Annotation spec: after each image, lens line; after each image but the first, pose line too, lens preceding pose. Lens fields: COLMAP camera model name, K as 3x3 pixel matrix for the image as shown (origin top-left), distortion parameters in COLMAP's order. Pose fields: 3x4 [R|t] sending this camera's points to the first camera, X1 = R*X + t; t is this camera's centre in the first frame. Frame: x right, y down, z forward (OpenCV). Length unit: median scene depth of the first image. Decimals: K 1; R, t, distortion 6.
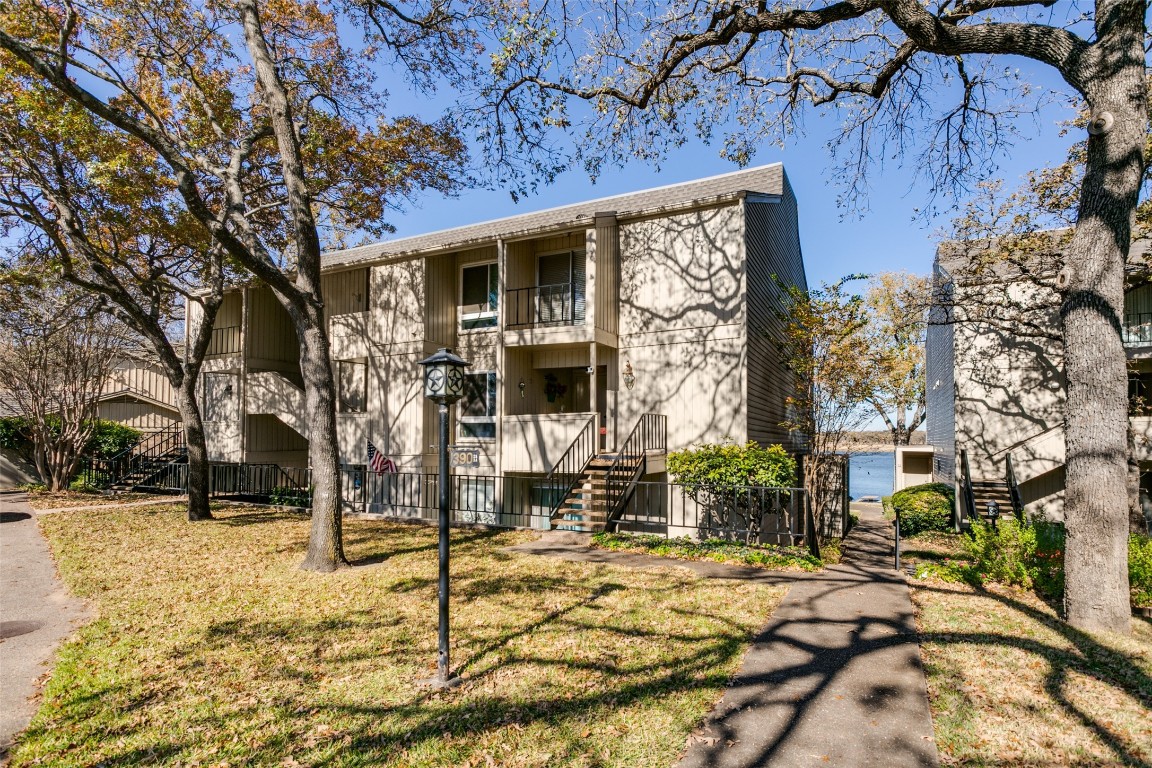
lens RADIAL K [[544.2, 0, 576.0], [0, 544.2, 384.0], [0, 0, 1]] dist [0.002694, 0.000888]
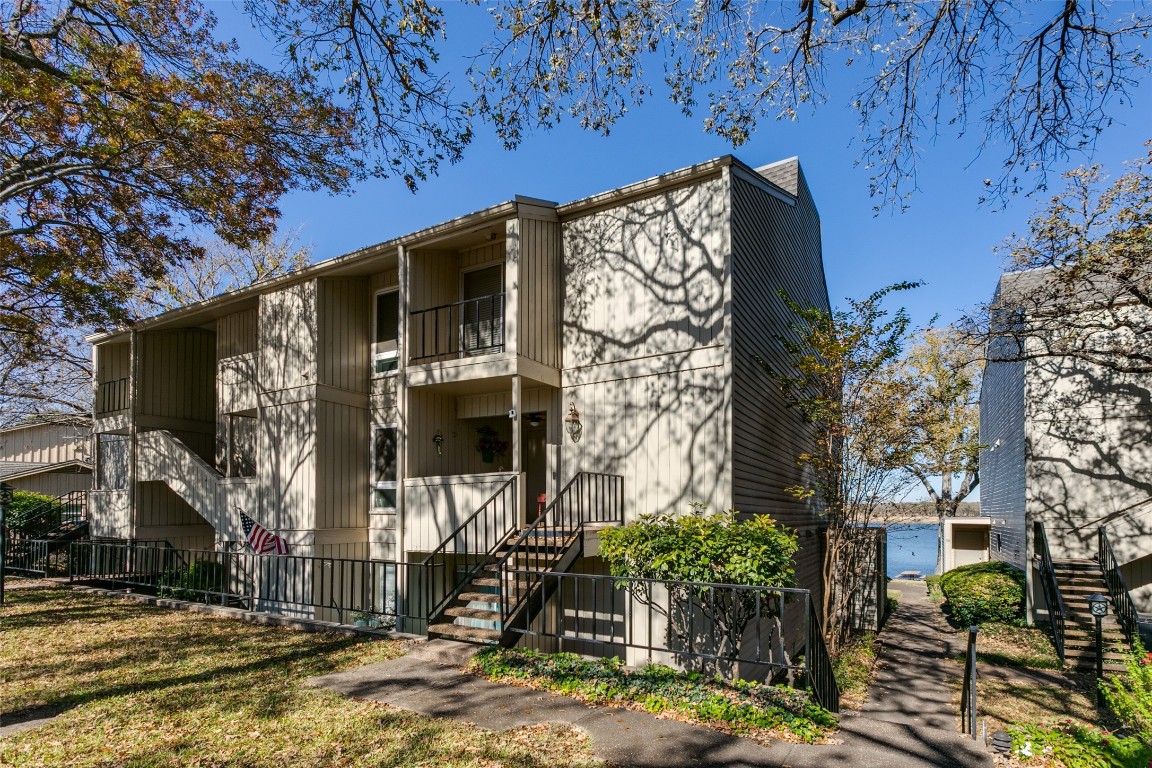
lens RADIAL K [[504.7, 0, 574.0], [0, 504.7, 467.5], [0, 0, 1]] dist [0.003200, 0.000512]
pose [[0.995894, -0.011301, -0.089819, 0.150762], [0.012439, 0.999849, 0.012117, 0.035226], [0.089669, -0.013185, 0.995884, 0.304751]]
